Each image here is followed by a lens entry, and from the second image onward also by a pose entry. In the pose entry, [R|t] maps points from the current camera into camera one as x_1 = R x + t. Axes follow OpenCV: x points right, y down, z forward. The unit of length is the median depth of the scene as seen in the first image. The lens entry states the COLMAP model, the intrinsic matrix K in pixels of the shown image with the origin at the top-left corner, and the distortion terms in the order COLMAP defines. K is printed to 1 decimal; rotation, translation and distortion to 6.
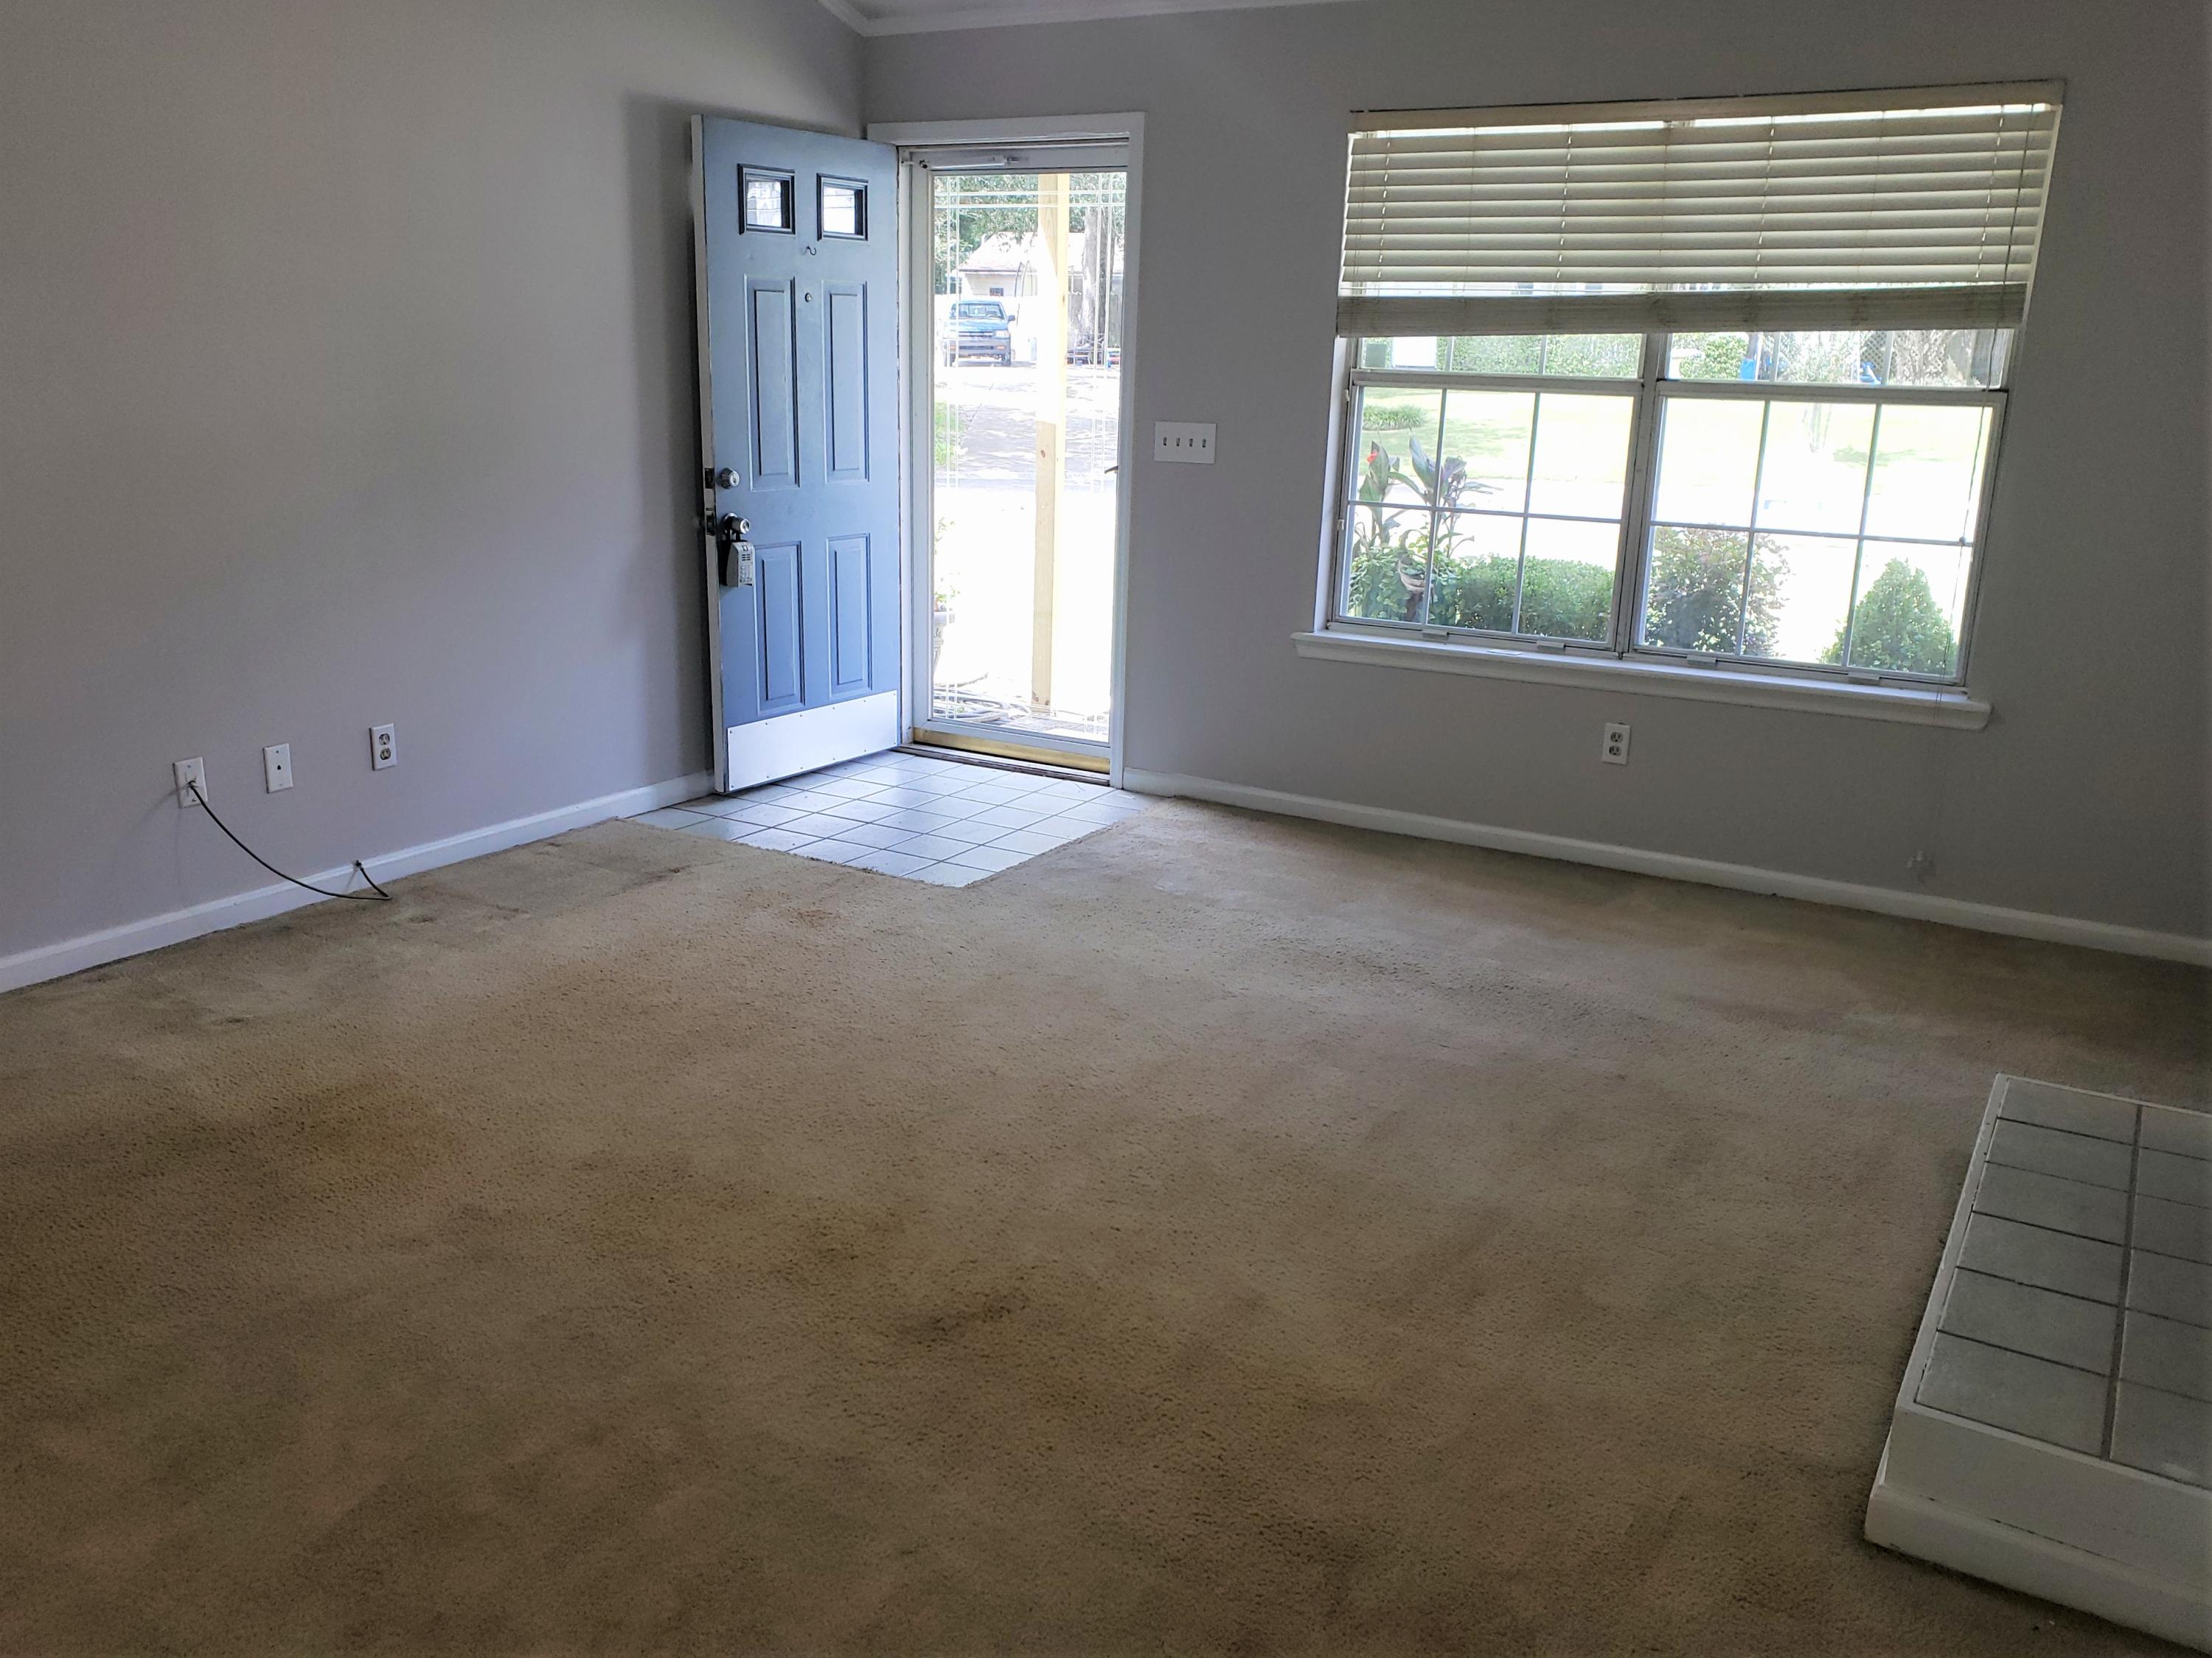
lens RADIAL K [[1728.1, 0, 1041.0], [0, 1728.1, 829.2], [0, 0, 1]] dist [0.051997, -0.081385]
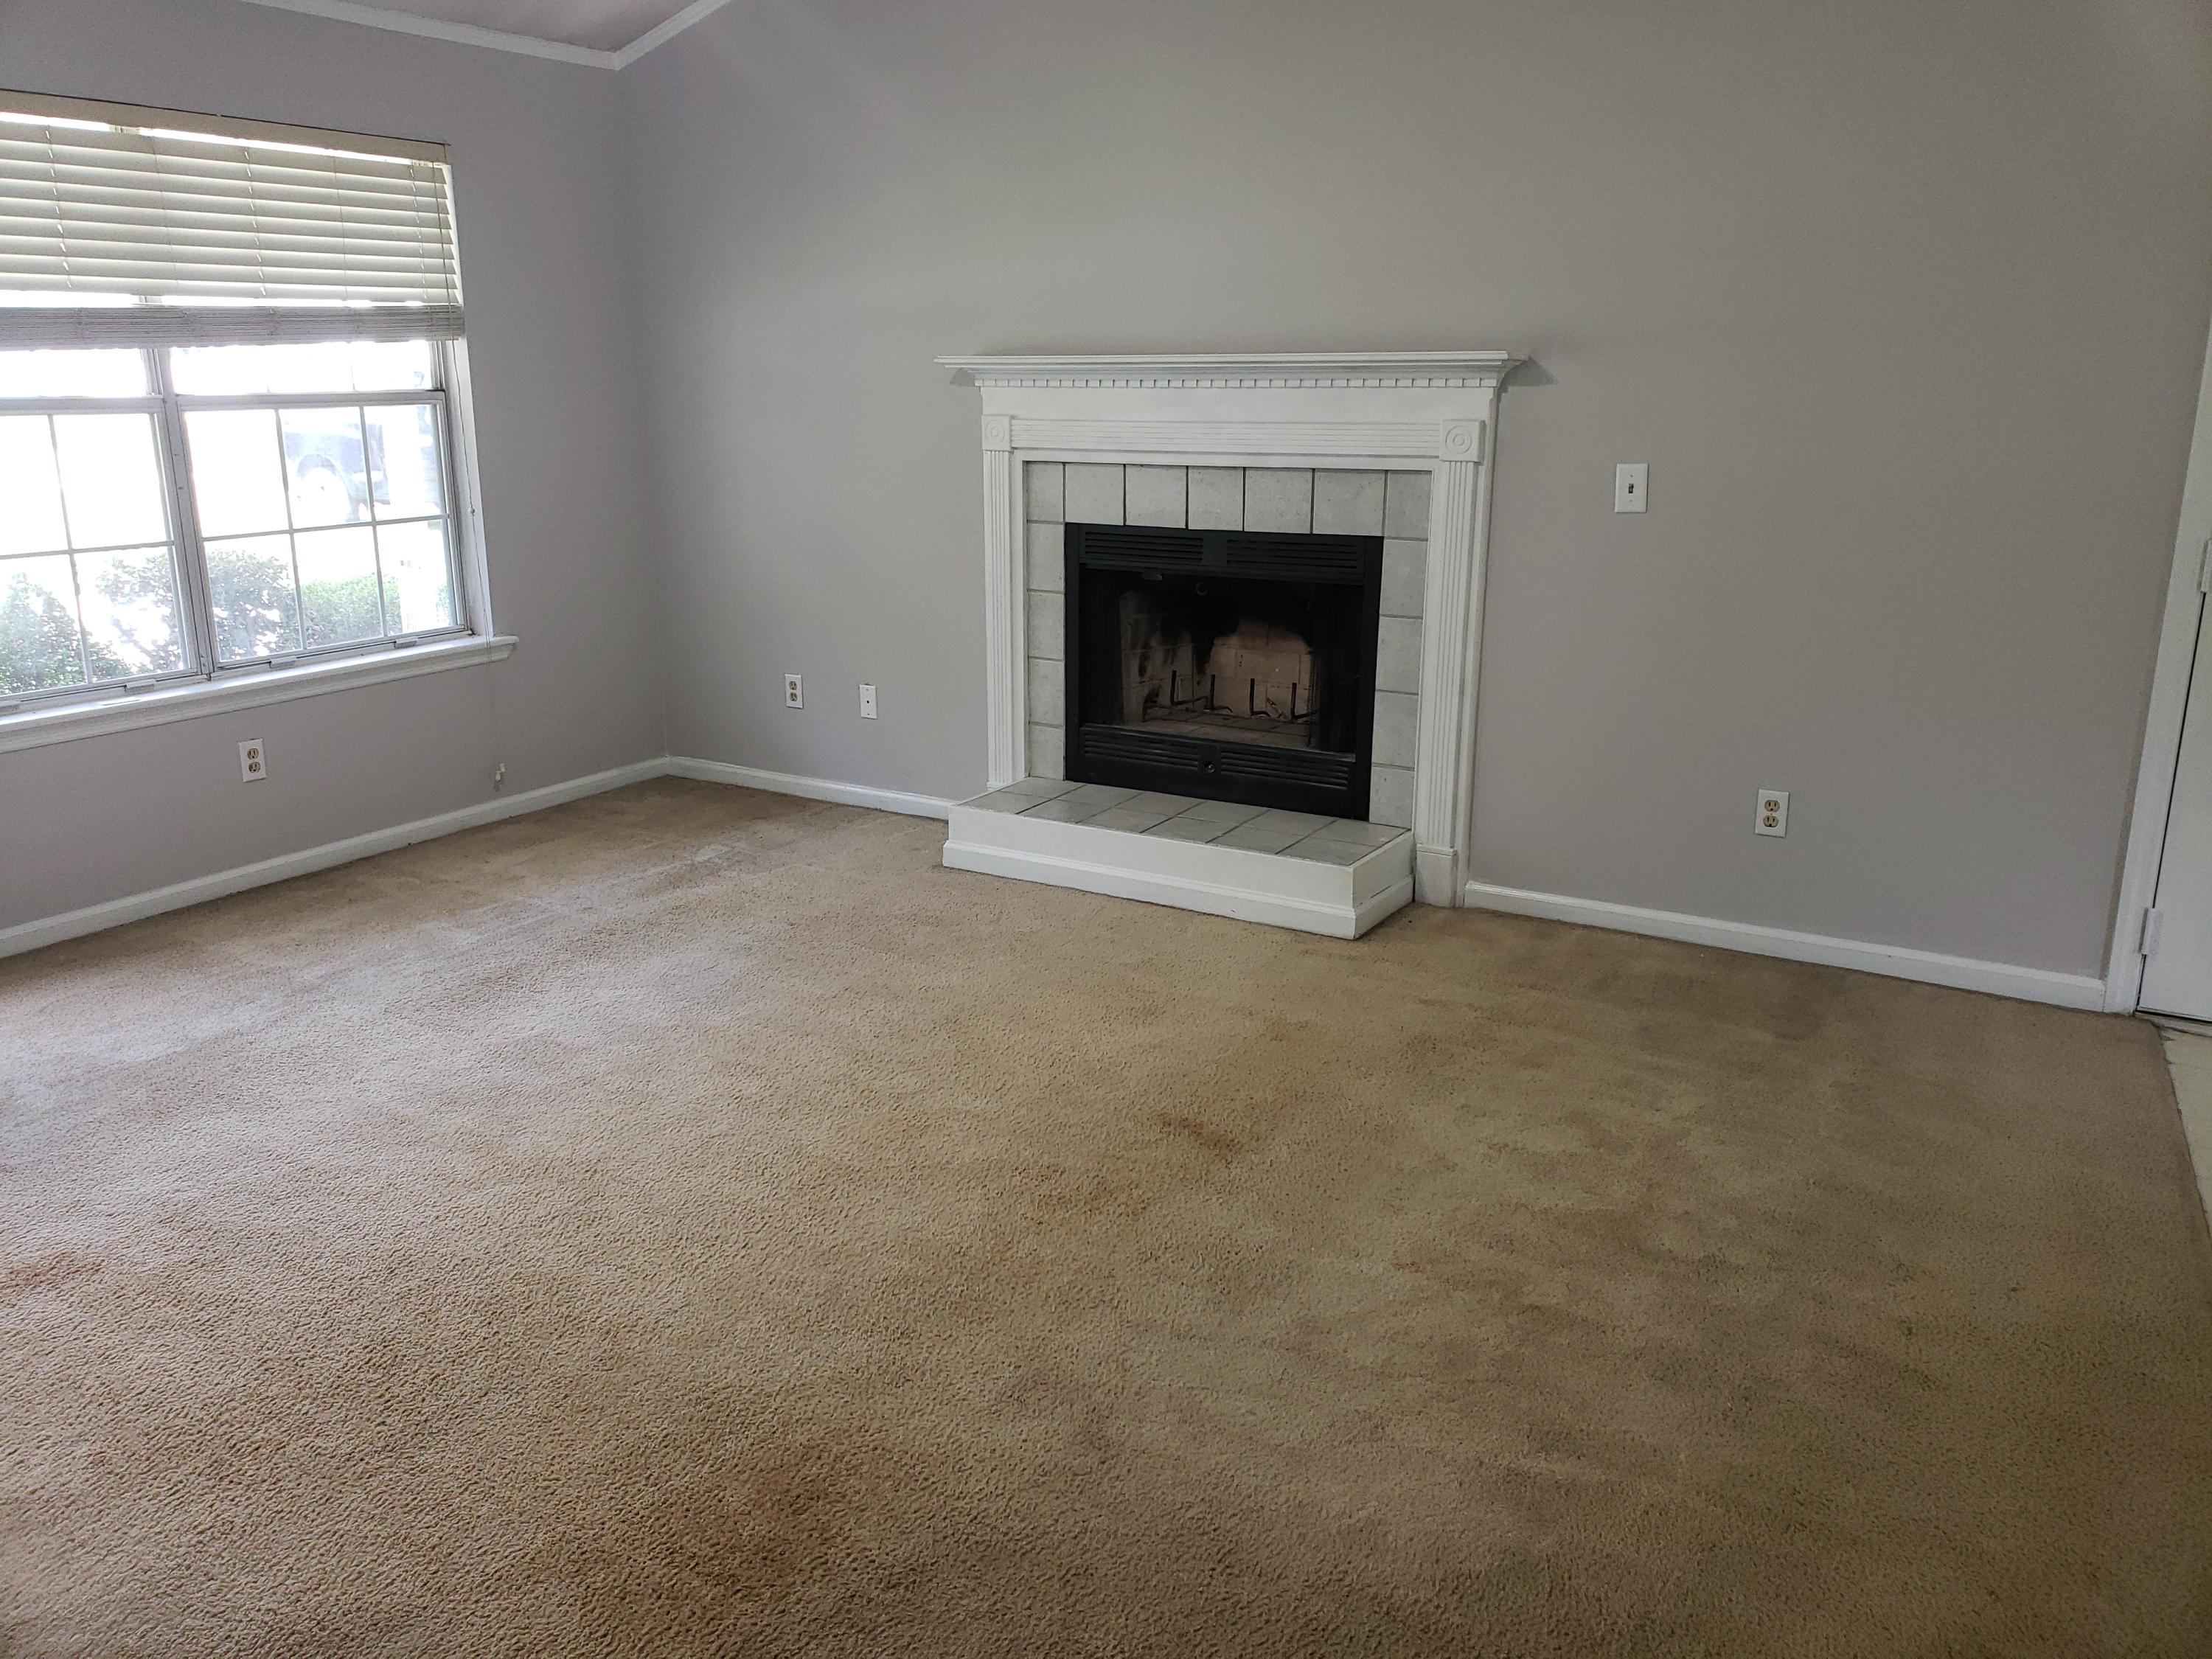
lens RADIAL K [[1728.3, 0, 1041.0], [0, 1728.3, 829.7], [0, 0, 1]] dist [0.051997, -0.081385]
pose [[0.019415, -0.282834, 0.958972, -0.687298], [0.277804, 0.922910, 0.266574, -0.167970], [-0.960442, 0.261231, 0.096490, 0.533111]]
